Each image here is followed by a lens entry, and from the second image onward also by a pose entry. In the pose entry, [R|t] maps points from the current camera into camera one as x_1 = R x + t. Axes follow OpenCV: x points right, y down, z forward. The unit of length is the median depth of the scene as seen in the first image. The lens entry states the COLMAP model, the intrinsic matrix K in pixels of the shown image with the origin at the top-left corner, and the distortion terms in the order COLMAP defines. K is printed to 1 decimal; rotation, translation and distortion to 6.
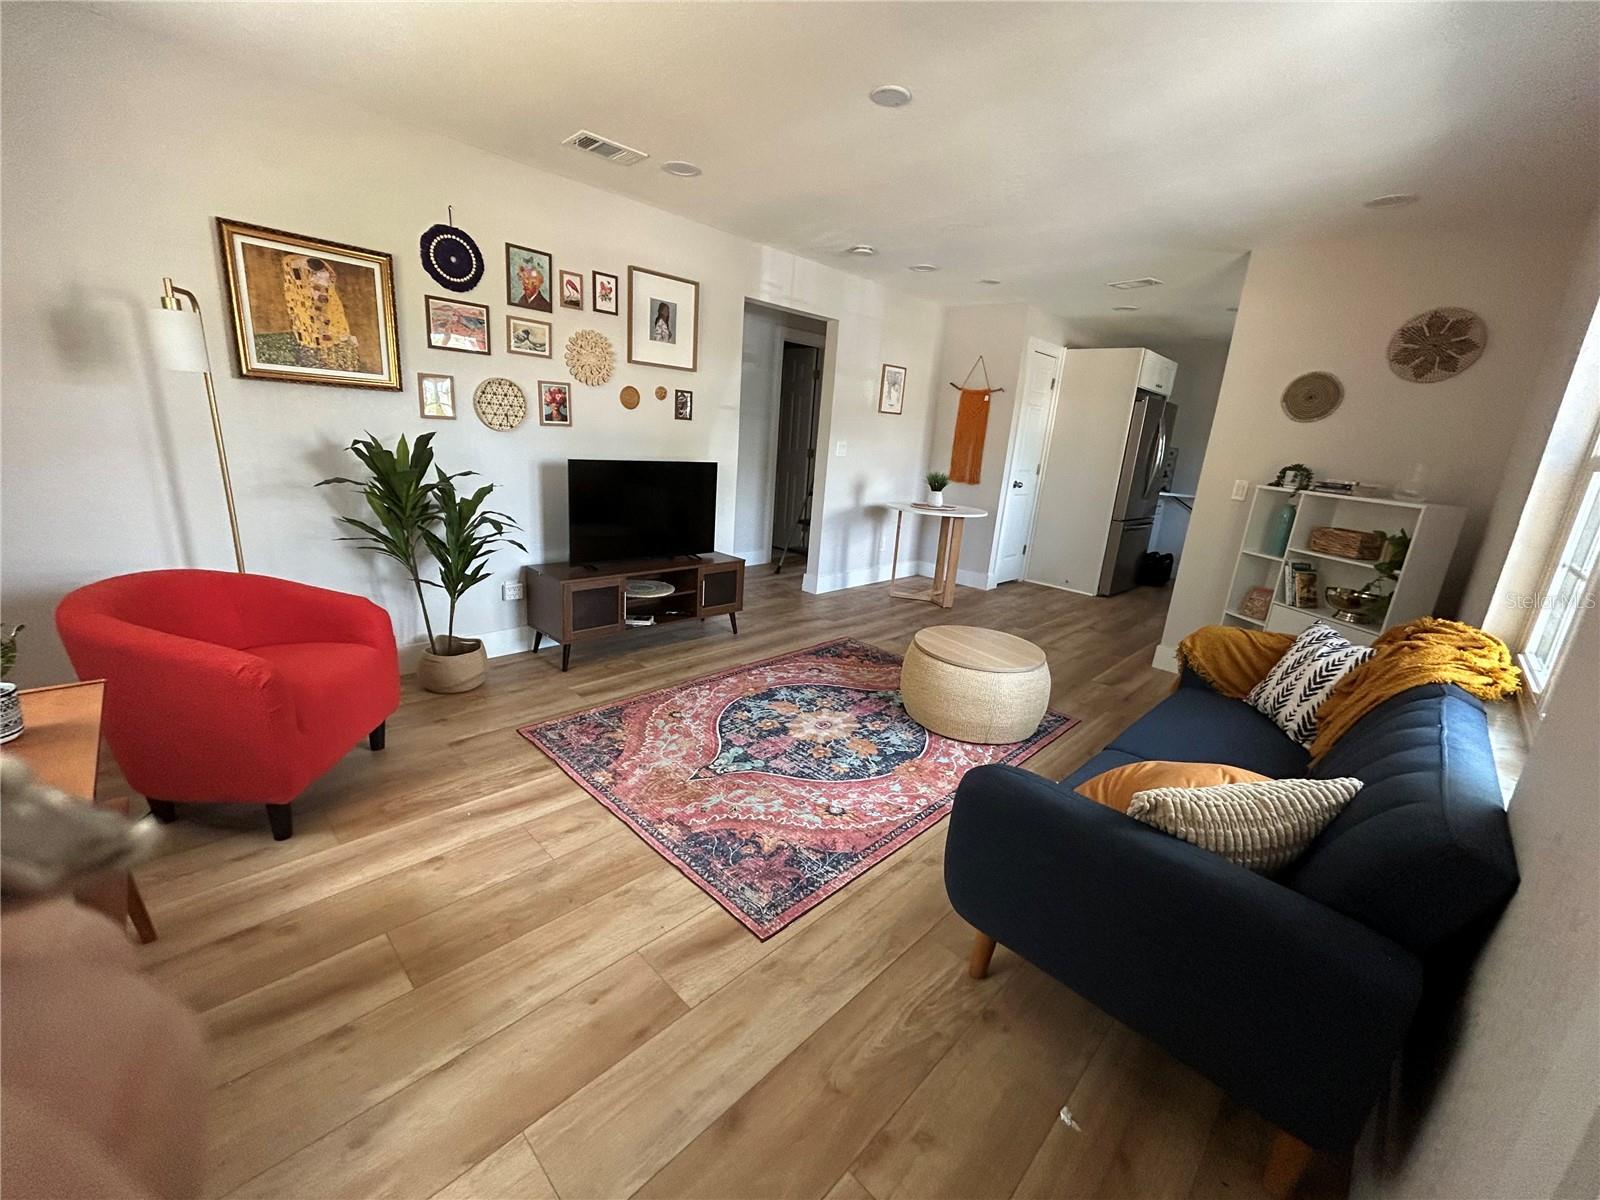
lens RADIAL K [[649.5, 0, 801.4], [0, 649.5, 589.4], [0, 0, 1]] dist [0.002254, 0.000043]
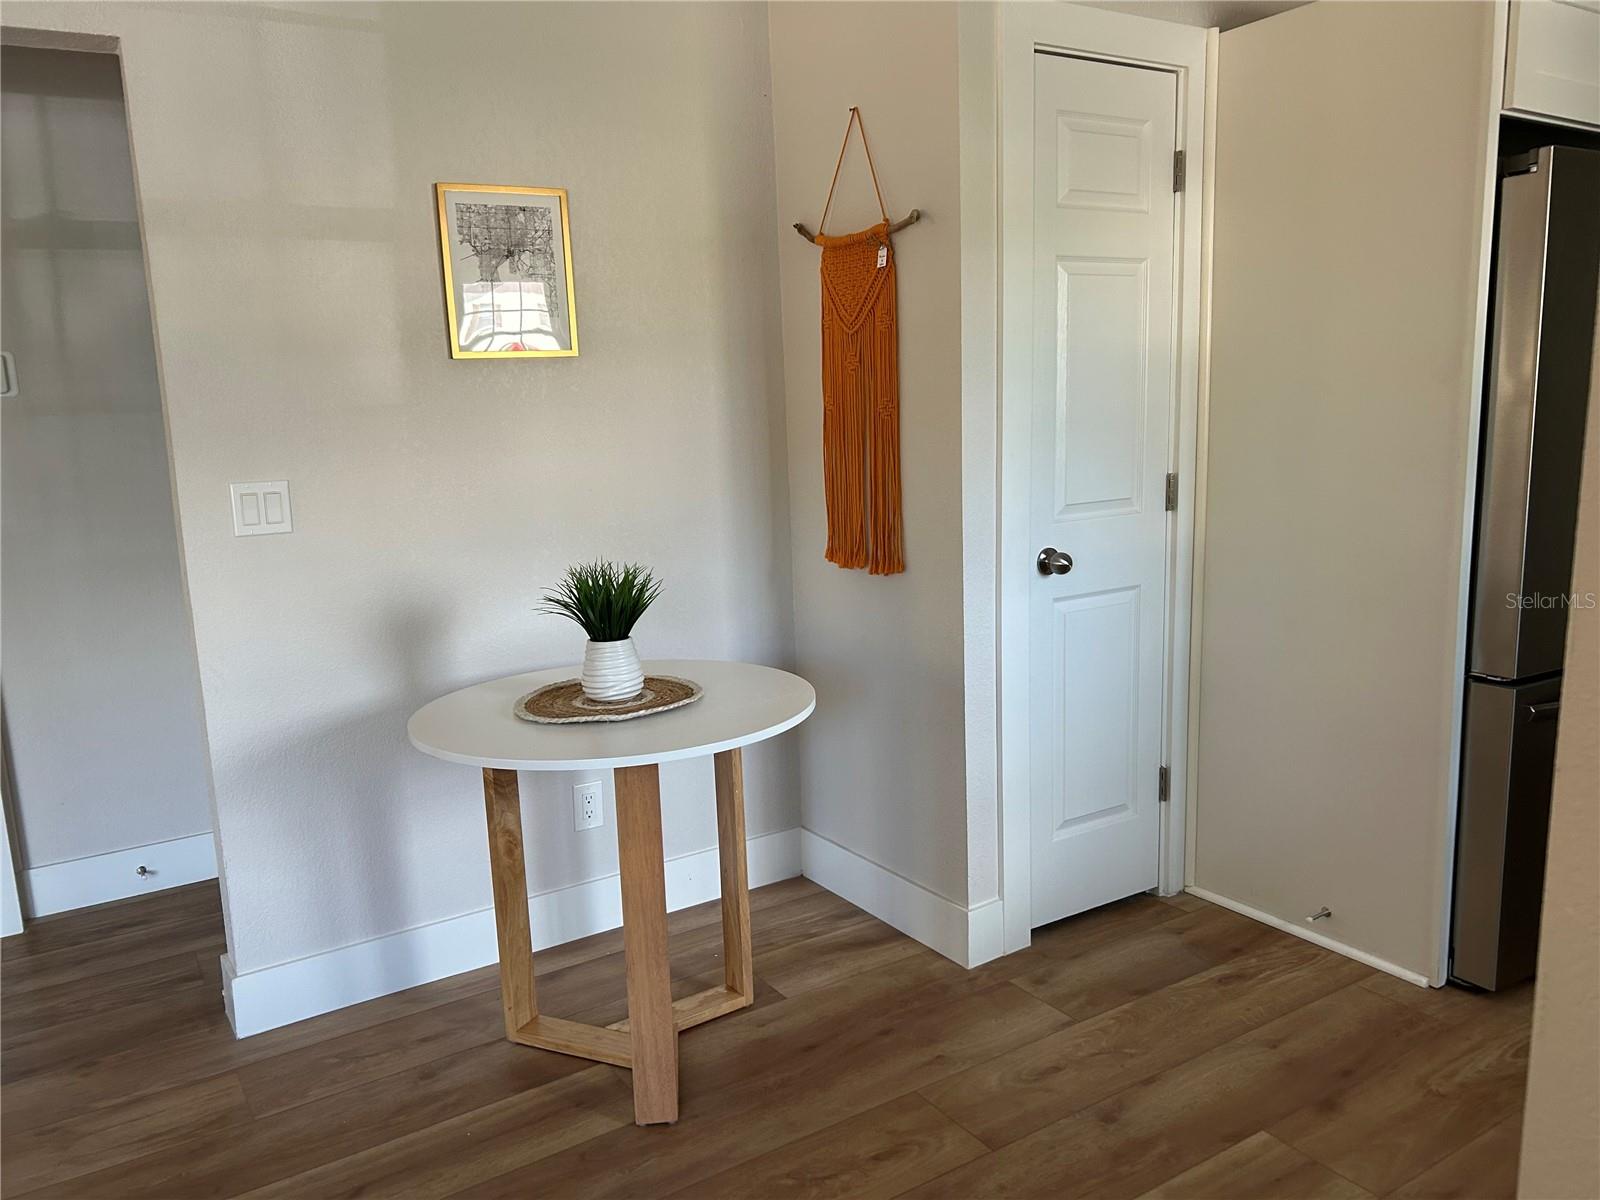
lens RADIAL K [[1218.7, 0, 800.0], [0, 1218.7, 600.0], [0, 0, 1]] dist [0.043560, 0.001044]
pose [[0.968106, -0.065888, -0.241721, 0.608614], [0.046053, 0.995159, -0.086815, -0.186809], [0.246271, 0.072914, 0.966454, 0.860861]]
